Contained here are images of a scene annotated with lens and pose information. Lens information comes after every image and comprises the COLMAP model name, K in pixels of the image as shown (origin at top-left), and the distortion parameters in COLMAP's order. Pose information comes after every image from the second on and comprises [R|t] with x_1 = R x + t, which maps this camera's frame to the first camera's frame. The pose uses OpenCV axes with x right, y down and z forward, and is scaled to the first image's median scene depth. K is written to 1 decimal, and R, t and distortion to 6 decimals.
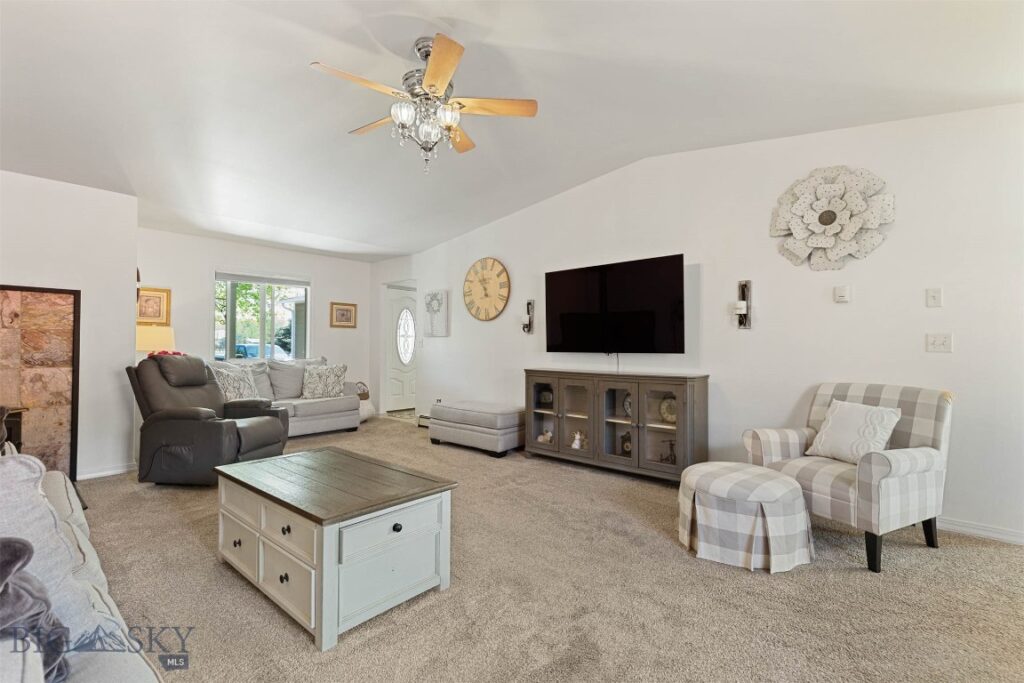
lens RADIAL K [[463.5, 0, 513.2], [0, 463.5, 342.8], [0, 0, 1]] dist [0.005778, 0.001539]
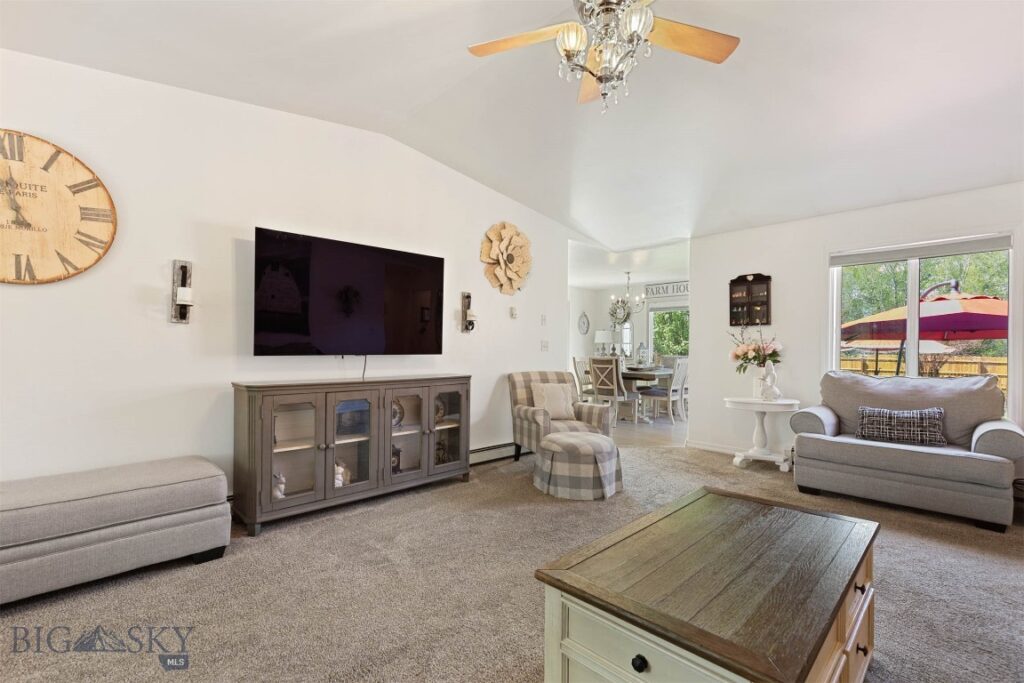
lens RADIAL K [[463.5, 0, 520.8], [0, 463.5, 345.0], [0, 0, 1]] dist [0.005778, 0.001539]
pose [[0.064352, 0.003858, 0.997920, -0.574134], [-0.016370, 0.999862, -0.002810, 0.002023], [-0.997793, -0.016155, 0.064406, 0.663219]]
